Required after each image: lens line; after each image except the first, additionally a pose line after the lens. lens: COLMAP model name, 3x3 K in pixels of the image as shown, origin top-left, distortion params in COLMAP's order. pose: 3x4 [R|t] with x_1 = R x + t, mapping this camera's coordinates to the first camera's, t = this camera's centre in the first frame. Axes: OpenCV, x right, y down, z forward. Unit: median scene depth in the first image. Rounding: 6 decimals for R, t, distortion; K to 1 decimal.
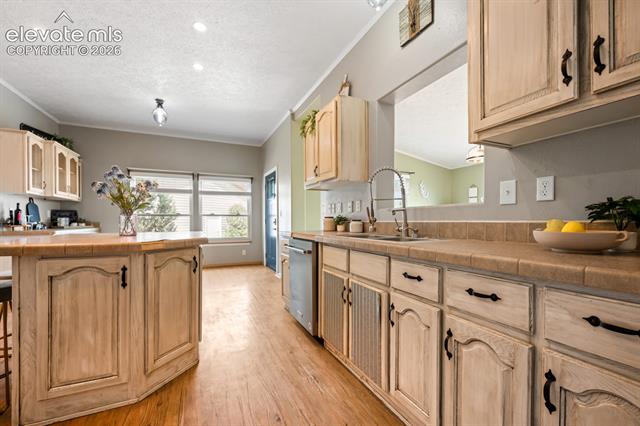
lens RADIAL K [[271.7, 0, 327.5], [0, 271.7, 224.7], [0, 0, 1]] dist [0.004450, 0.000643]
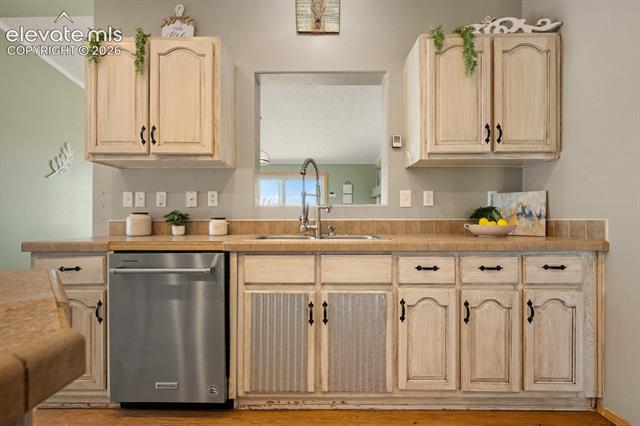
lens RADIAL K [[276.2, 0, 323.1], [0, 276.2, 217.7], [0, 0, 1]] dist [0.004442, 0.000926]
pose [[0.435823, 0.007335, 0.900002, -0.769086], [0.012759, 0.999816, -0.014327, -0.006554], [-0.899942, 0.017727, 0.435649, 0.743705]]
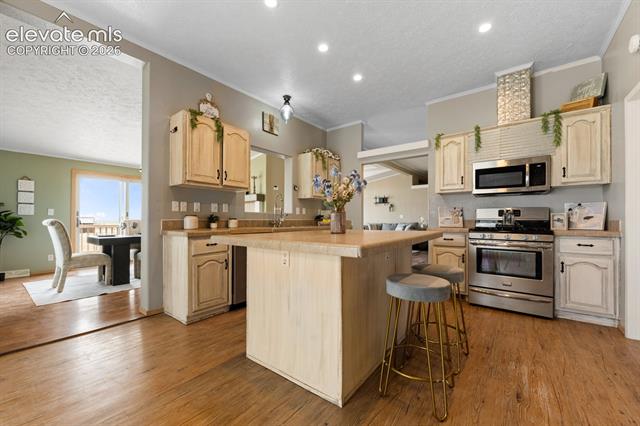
lens RADIAL K [[263.0, 0, 320.6], [0, 263.0, 218.5], [0, 0, 1]] dist [0.000026, -0.000223]
pose [[-0.461009, 0.005672, 0.887377, -2.280168], [0.013262, 0.999912, 0.000498, -0.023274], [-0.887296, 0.011999, -0.461044, 2.185917]]
